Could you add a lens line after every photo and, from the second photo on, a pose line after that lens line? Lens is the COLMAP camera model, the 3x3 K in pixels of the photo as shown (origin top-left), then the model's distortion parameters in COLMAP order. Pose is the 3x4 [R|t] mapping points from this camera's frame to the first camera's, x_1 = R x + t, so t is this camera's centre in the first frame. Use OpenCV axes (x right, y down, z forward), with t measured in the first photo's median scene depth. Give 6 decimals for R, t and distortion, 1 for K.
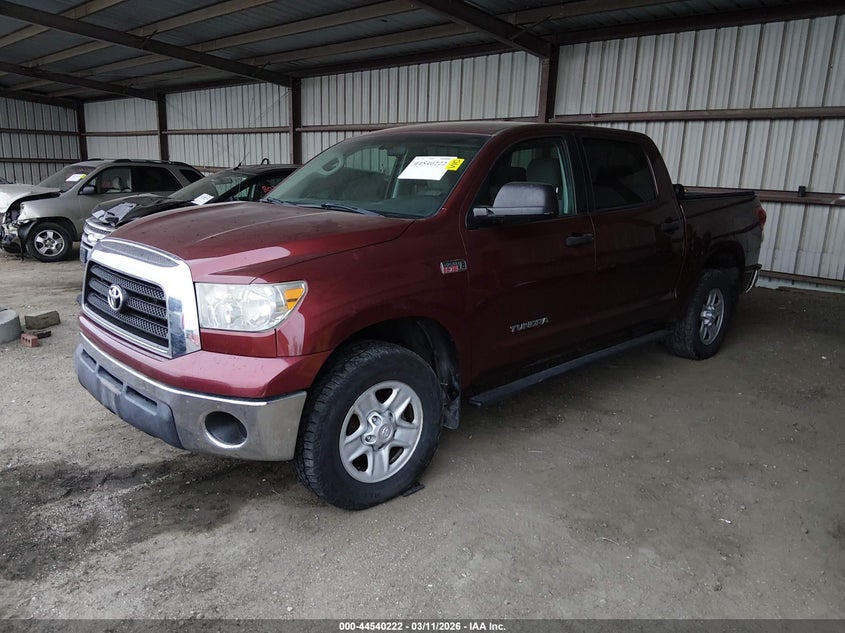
lens RADIAL K [[618.8, 0, 422.5], [0, 618.8, 316.5], [0, 0, 1]] dist [-0.040747, 0.000396]
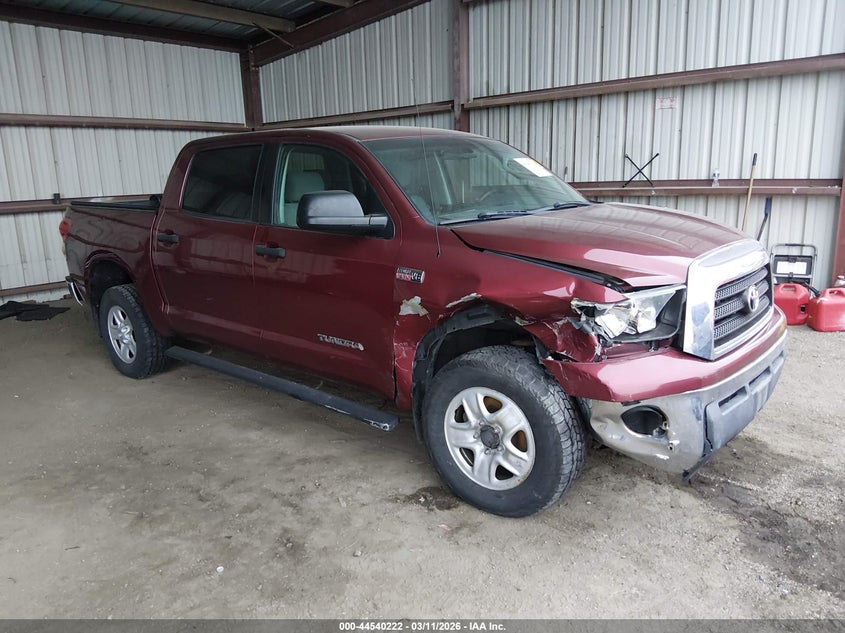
lens RADIAL K [[618.8, 0, 422.5], [0, 618.8, 316.5], [0, 0, 1]] dist [-0.040747, 0.000396]
pose [[-0.038330, -0.258328, 0.965297, -1.261211], [0.271553, 0.926960, 0.258851, -0.359892], [-0.961660, 0.272051, 0.034620, 1.294398]]
